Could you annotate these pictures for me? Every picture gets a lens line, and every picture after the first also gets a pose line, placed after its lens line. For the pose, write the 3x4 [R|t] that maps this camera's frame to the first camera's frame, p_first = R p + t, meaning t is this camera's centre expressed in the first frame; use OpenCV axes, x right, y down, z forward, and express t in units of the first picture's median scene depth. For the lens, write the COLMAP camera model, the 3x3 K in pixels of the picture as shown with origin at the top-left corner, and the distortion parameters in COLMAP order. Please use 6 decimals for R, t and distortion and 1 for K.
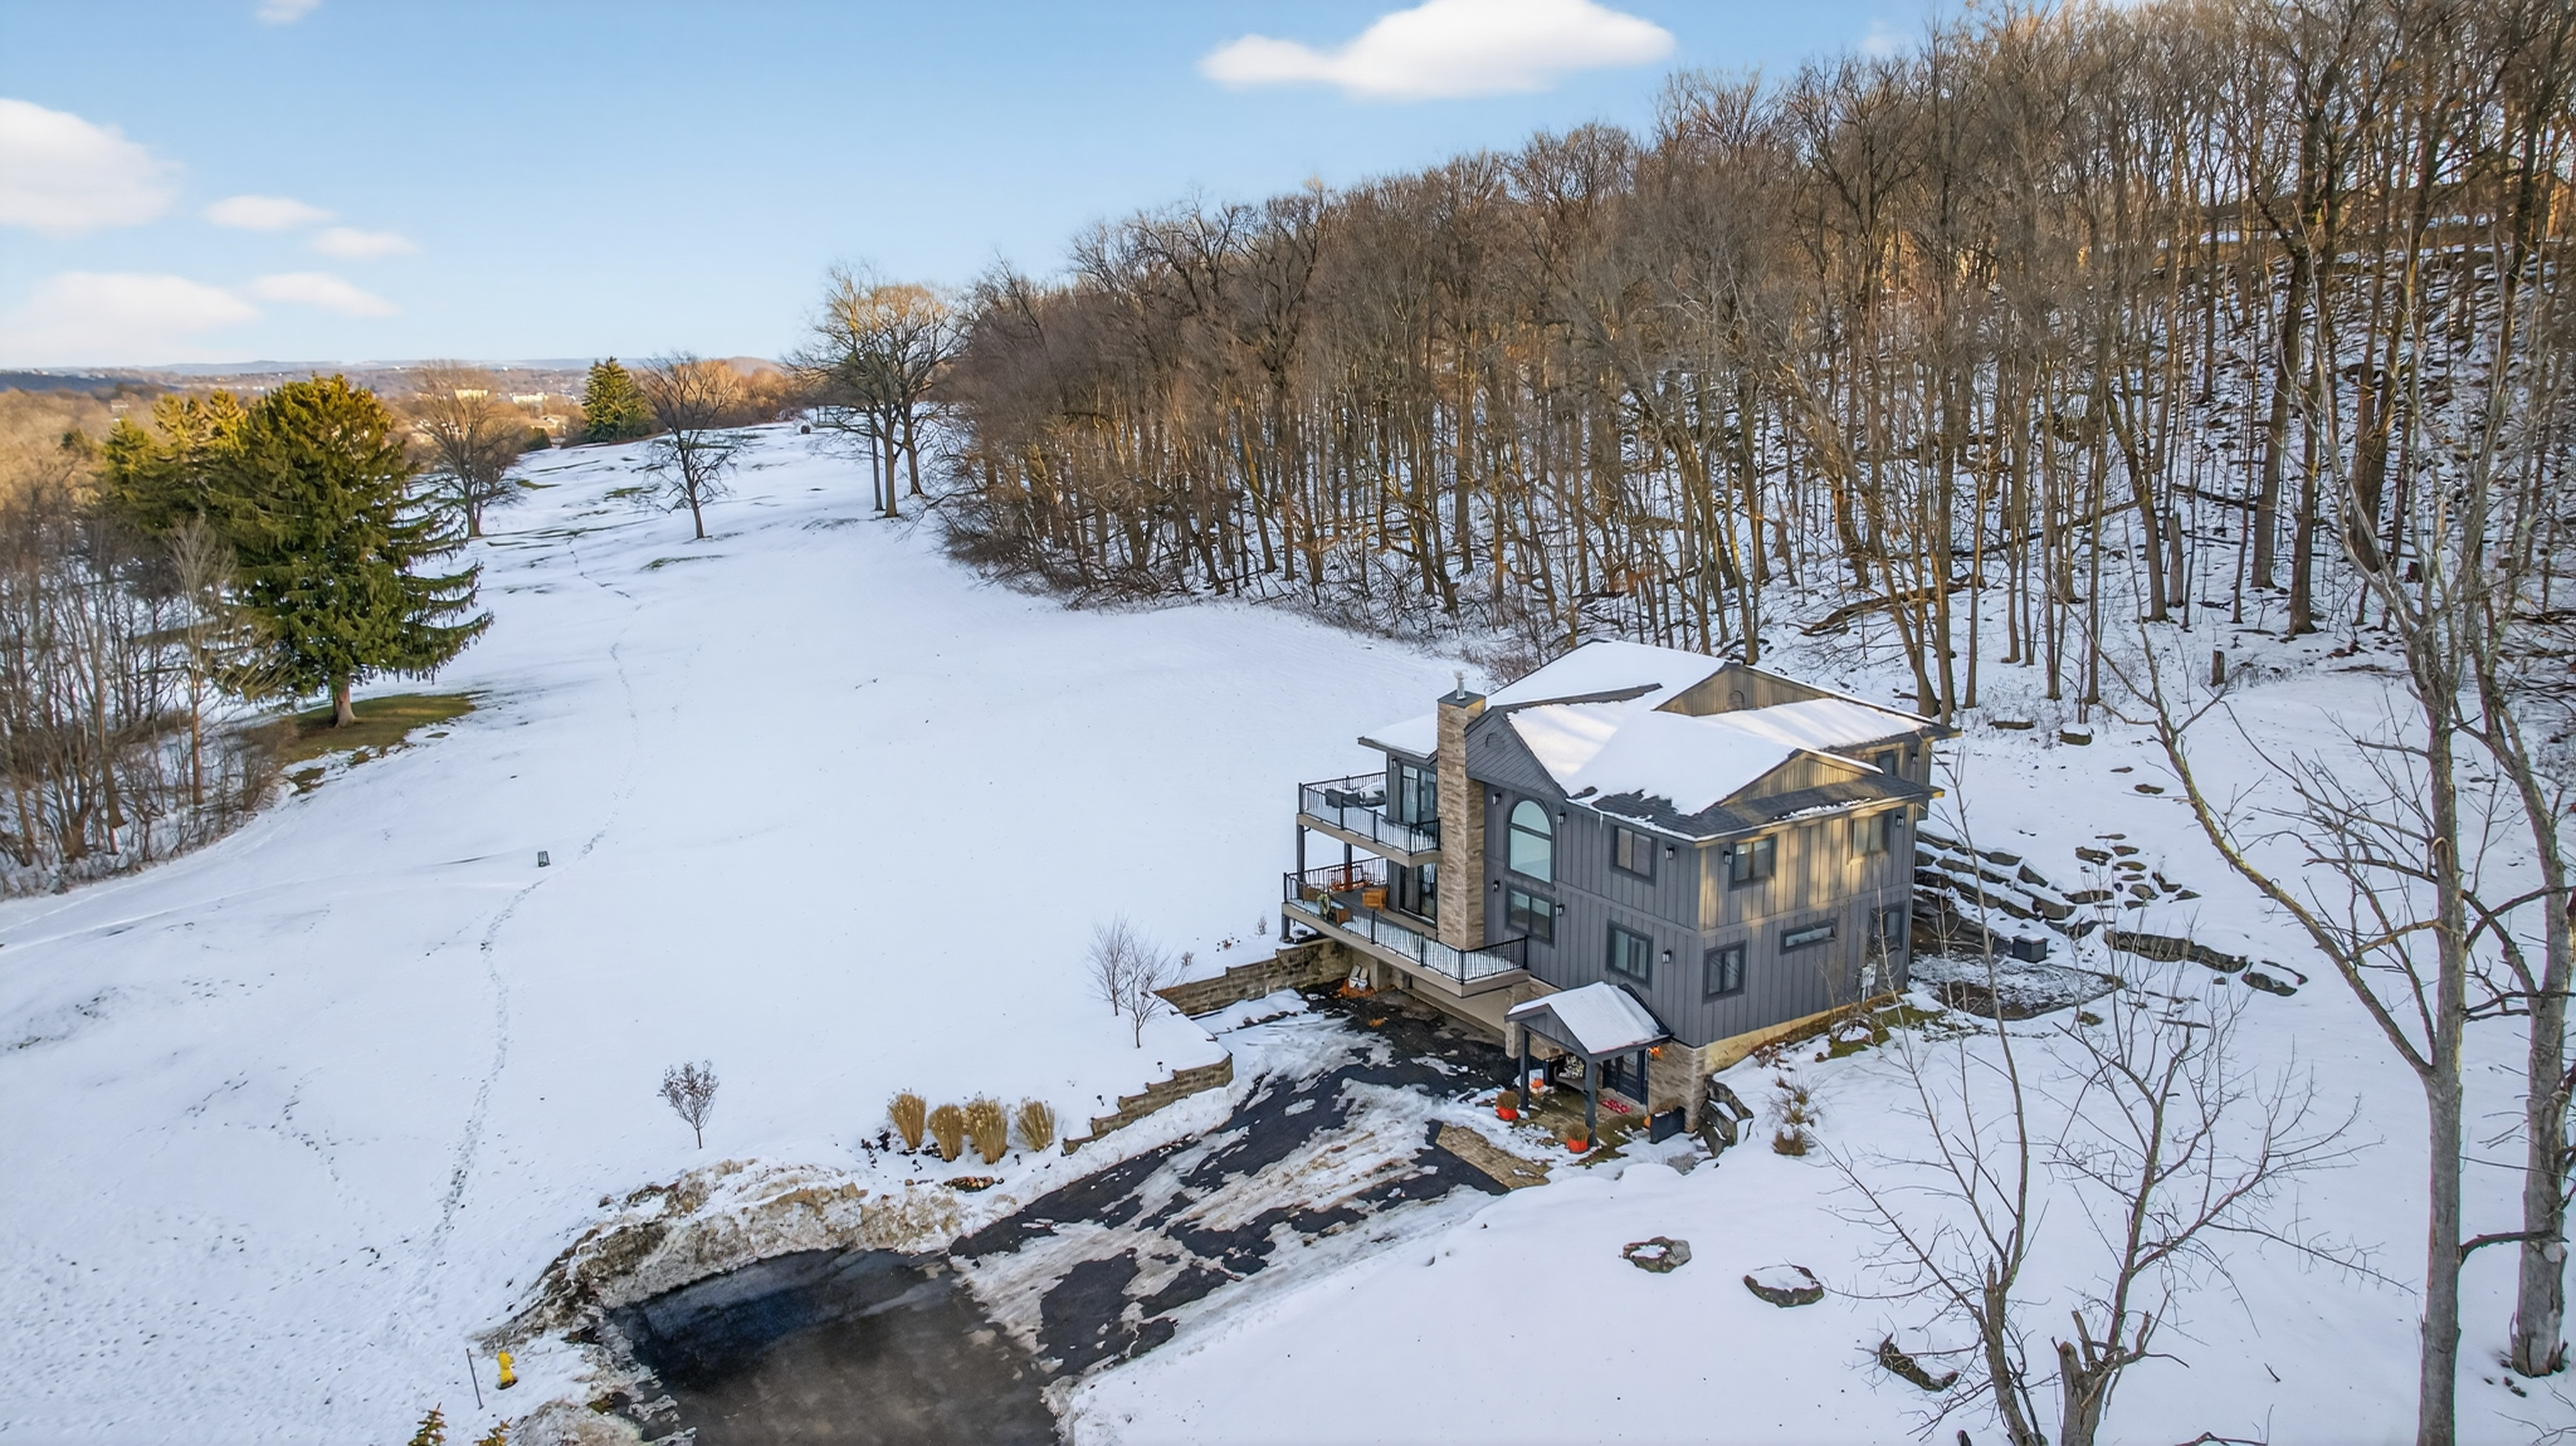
lens RADIAL K [[1778.3, 0, 1295.4], [0, 1778.3, 723.0], [0, 0, 1]] dist [0.026020, -0.002174]
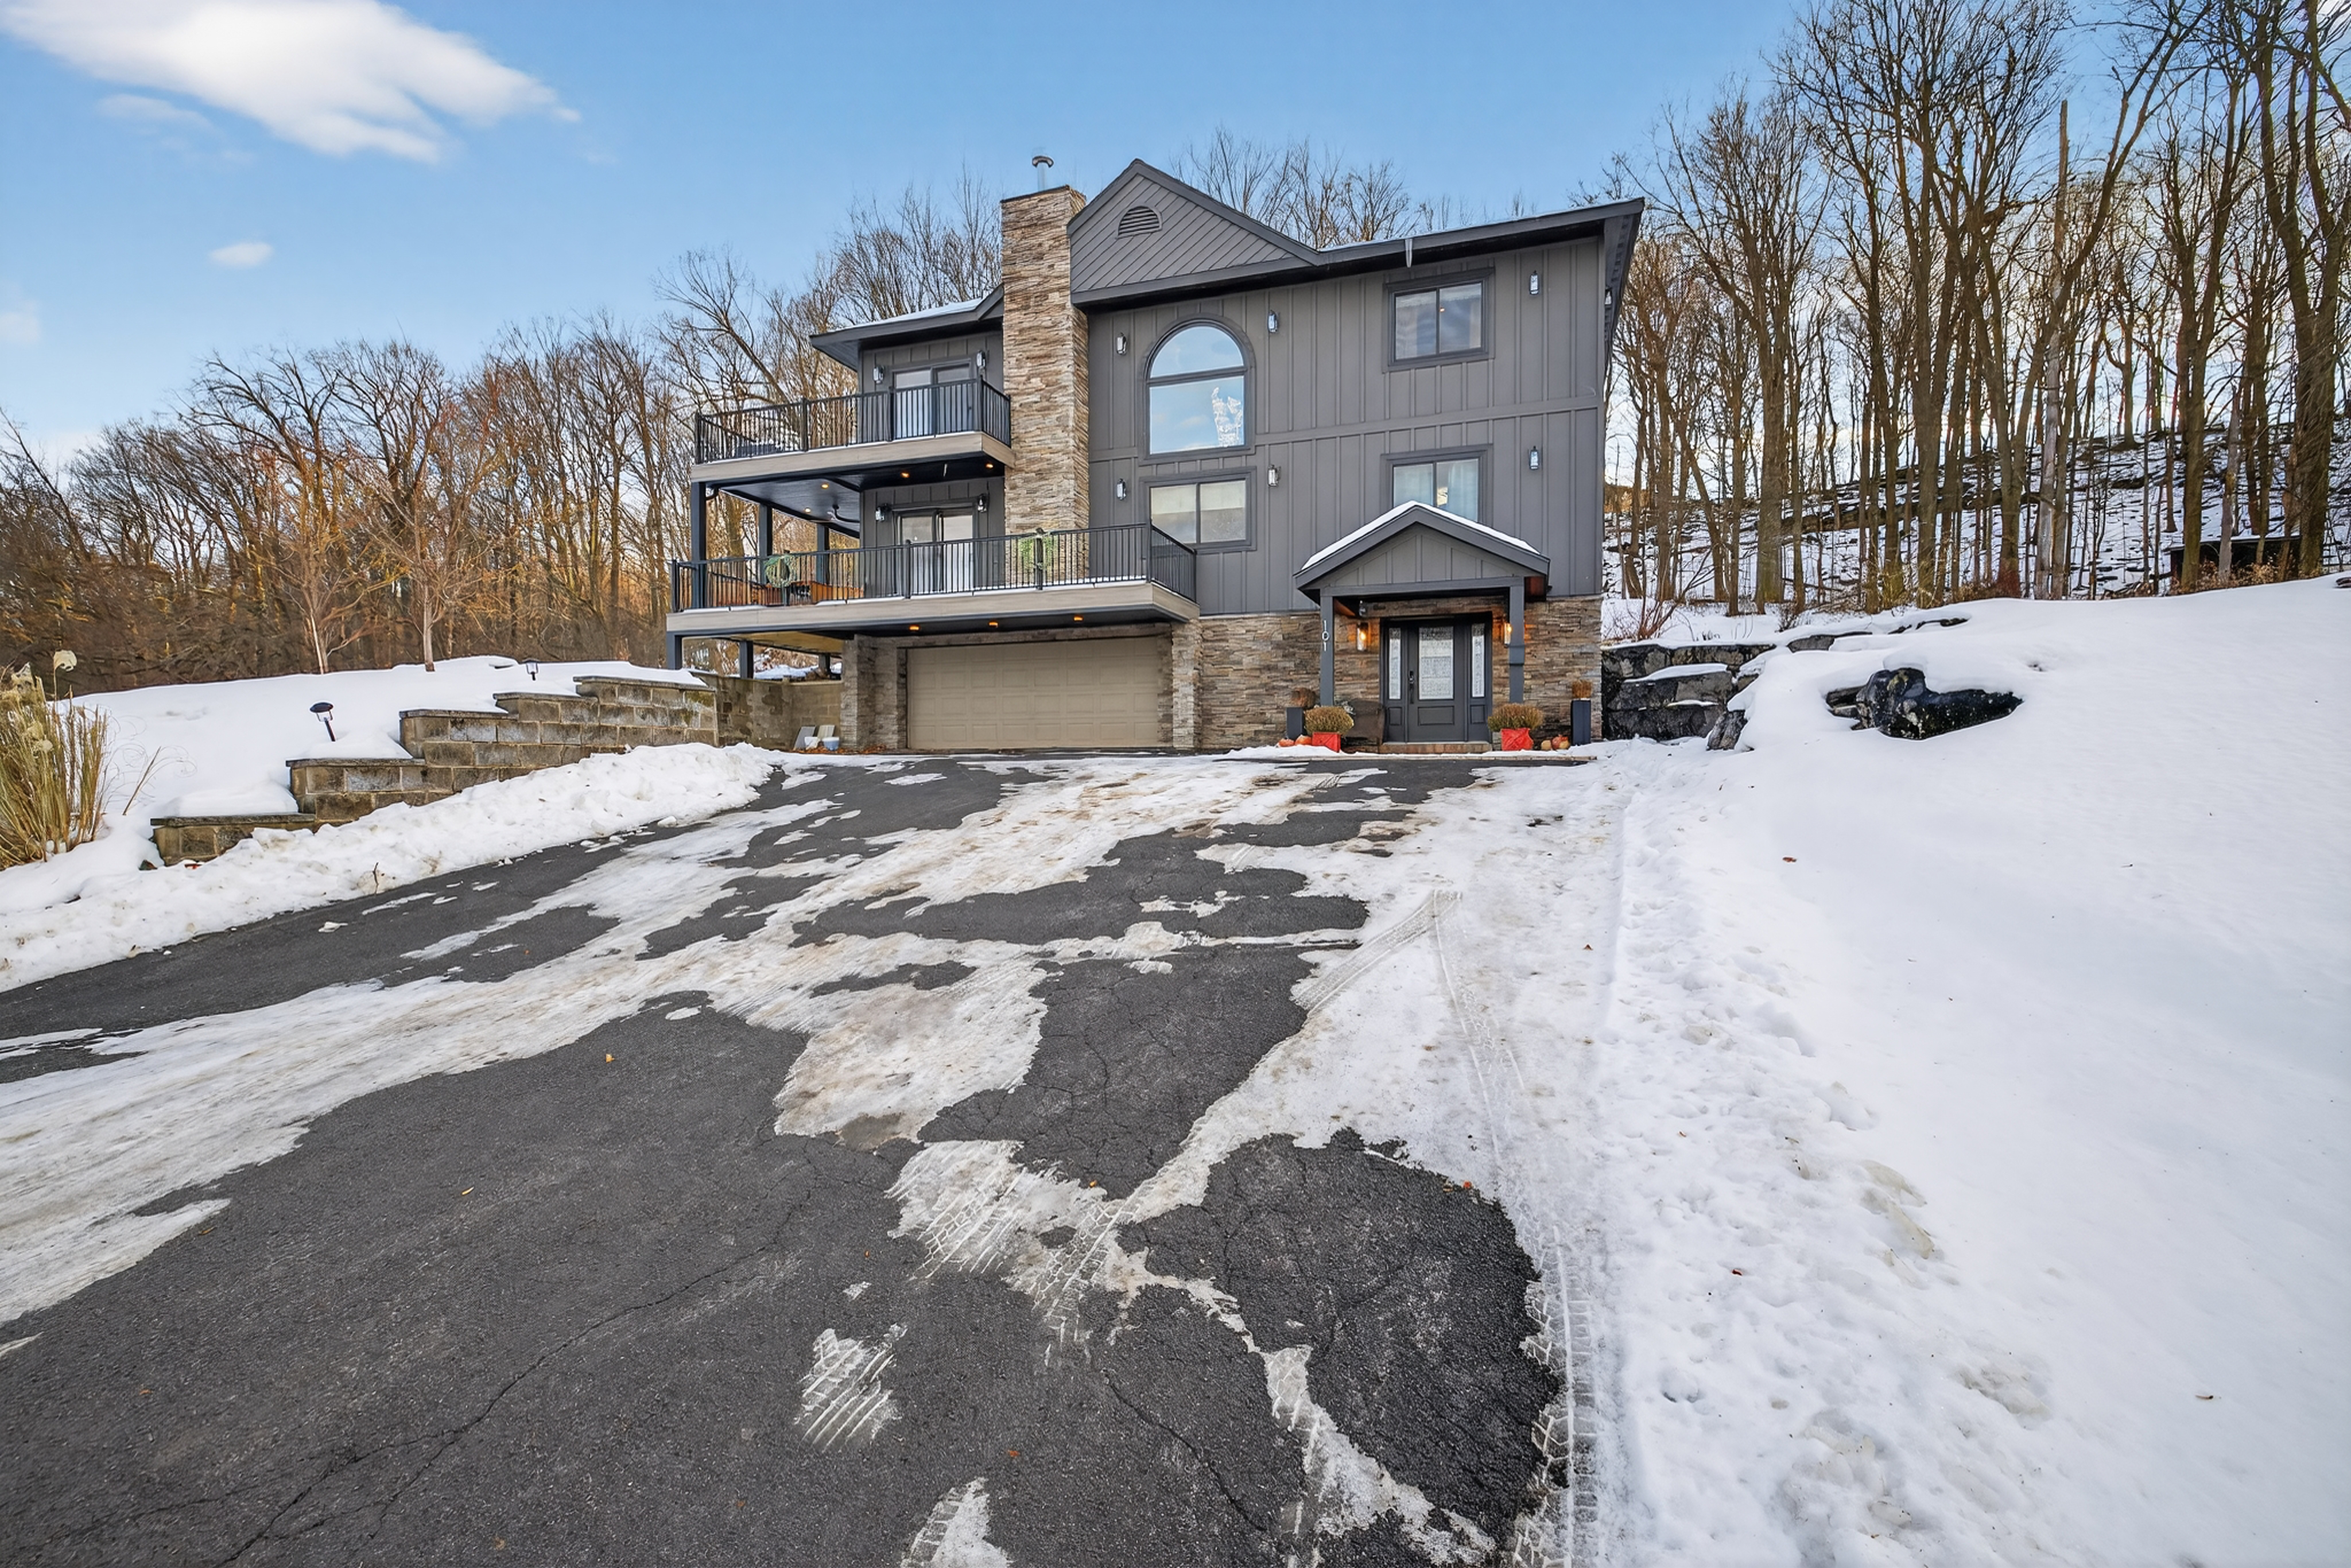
lens RADIAL K [[1038.5, 0, 1167.6], [0, 1038.5, 779.2], [0, 0, 1]] dist [0.003462, 0.000289]
pose [[0.778557, 0.004861, 0.627555, -0.112105], [0.114035, 0.982227, -0.149082, 0.271218], [-0.617127, 0.187632, 0.764165, 0.802057]]
